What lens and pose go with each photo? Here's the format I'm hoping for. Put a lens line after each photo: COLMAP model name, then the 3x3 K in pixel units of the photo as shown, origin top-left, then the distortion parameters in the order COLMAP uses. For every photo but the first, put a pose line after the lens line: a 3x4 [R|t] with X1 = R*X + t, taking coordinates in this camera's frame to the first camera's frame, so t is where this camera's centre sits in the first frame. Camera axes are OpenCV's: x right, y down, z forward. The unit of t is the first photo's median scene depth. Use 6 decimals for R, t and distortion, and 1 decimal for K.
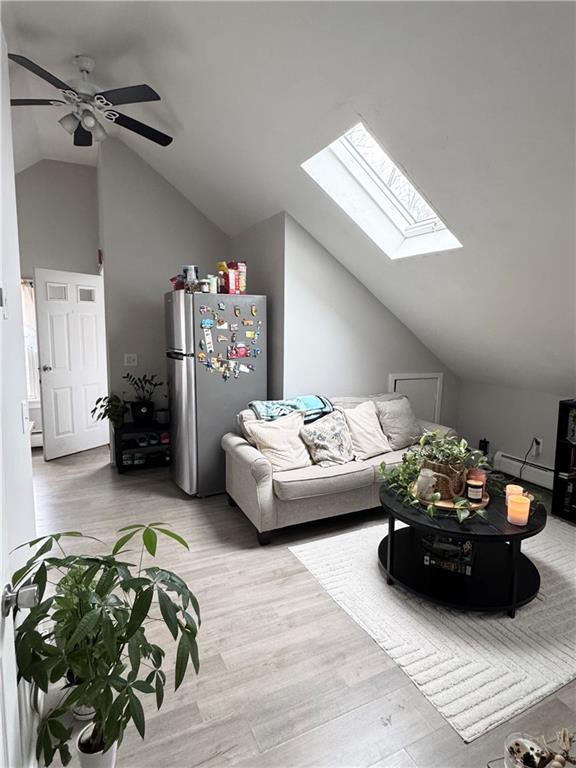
lens RADIAL K [[431.7, 0, 288.0], [0, 431.7, 384.0], [0, 0, 1]] dist [0.000448, 0.000526]
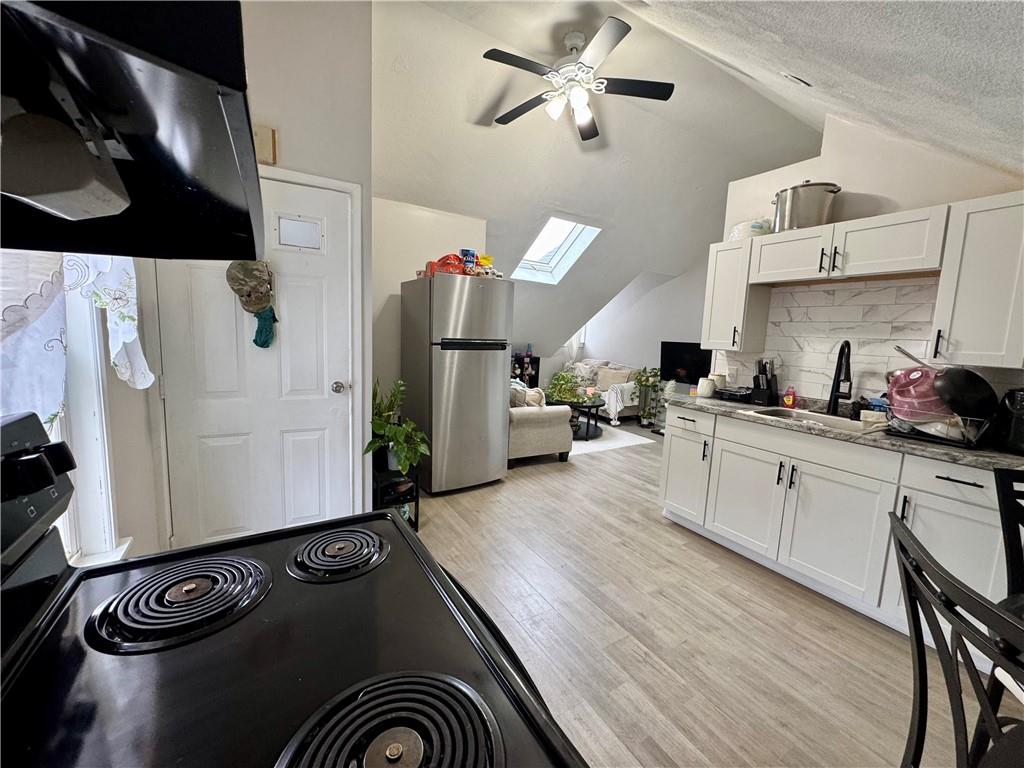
lens RADIAL K [[405.4, 0, 512.0], [0, 405.4, 384.0], [0, 0, 1]] dist [-0.001954, -0.000215]
pose [[-0.103499, -0.145333, 0.983954, -1.305730], [0.086285, 0.984226, 0.154449, -0.132284], [-0.990880, 0.100886, -0.089327, 1.171122]]
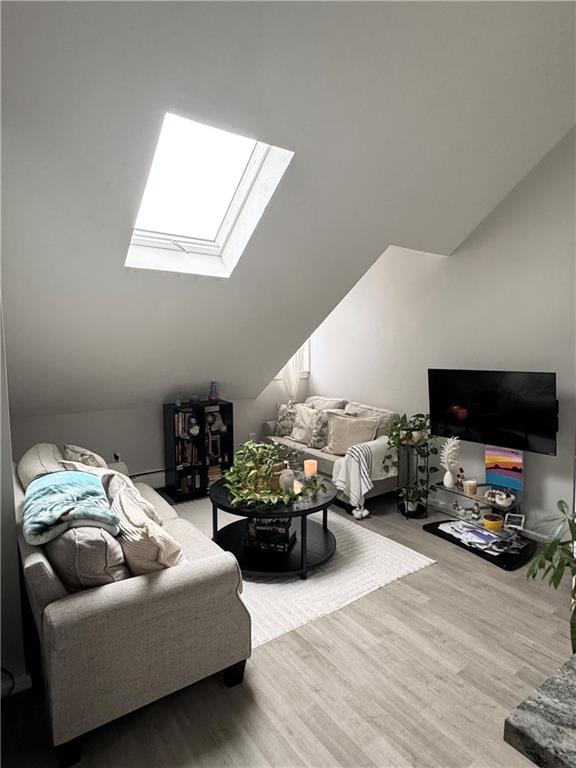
lens RADIAL K [[431.7, 0, 288.0], [0, 431.7, 384.0], [0, 0, 1]] dist [0.000448, 0.000526]
pose [[-0.171583, -0.094031, 0.980672, -0.611486], [0.139757, 0.983044, 0.118711, -0.127601], [-0.975206, 0.157425, -0.155532, 0.866446]]
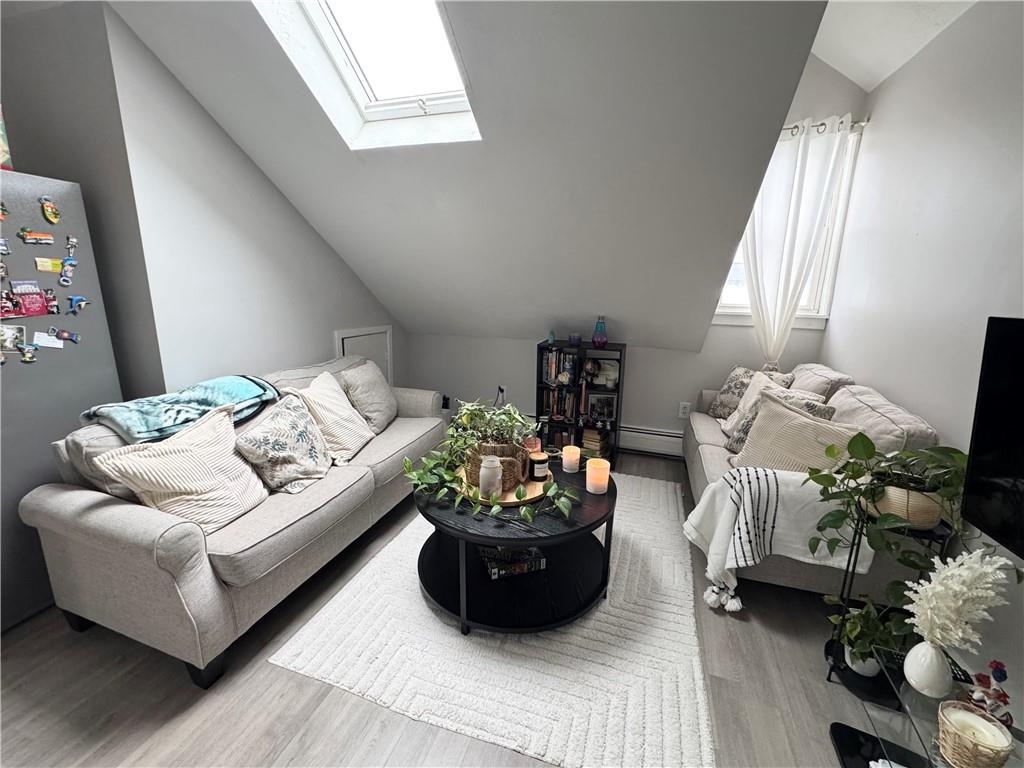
lens RADIAL K [[424.8, 0, 512.0], [0, 424.8, 384.0], [0, 0, 1]] dist [-0.003386, -0.000376]
pose [[0.692800, -0.159039, 0.703374, -0.095328], [0.086510, 0.986663, 0.137883, -0.010305], [-0.715922, -0.034676, 0.697319, 0.374934]]
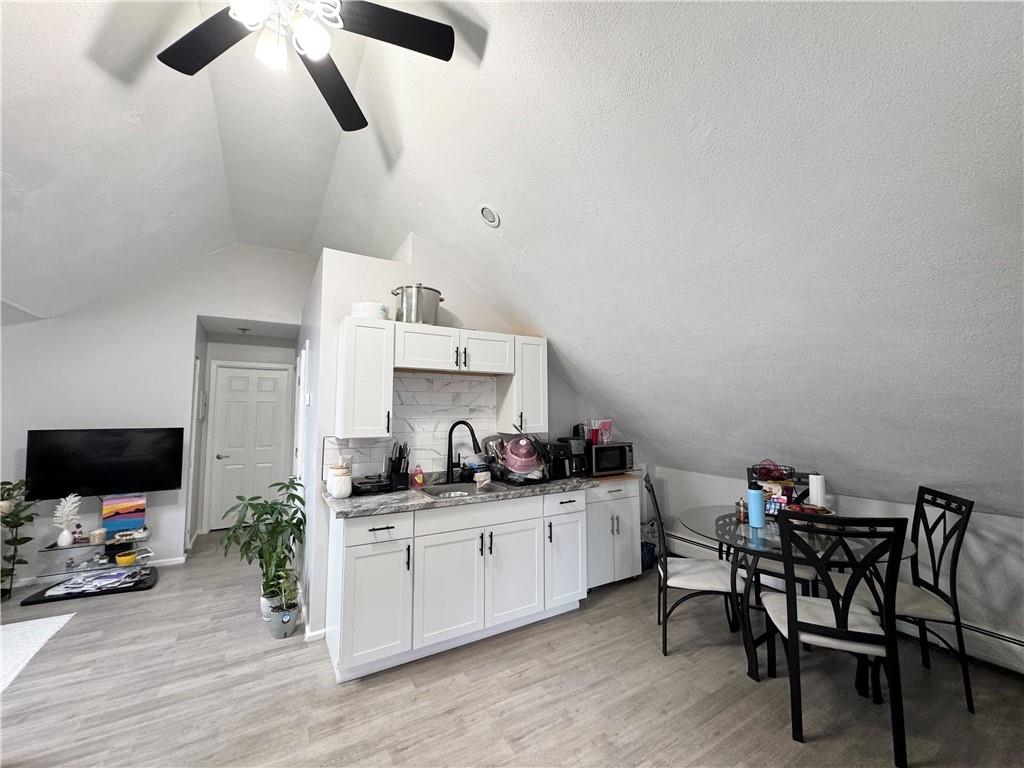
lens RADIAL K [[405.4, 0, 512.0], [0, 405.4, 384.0], [0, 0, 1]] dist [-0.001954, -0.000215]
pose [[-0.994871, -0.021829, -0.098773, -0.656963], [-0.027239, 0.998182, 0.053759, -0.181249], [0.097419, 0.056174, -0.993657, 1.422423]]
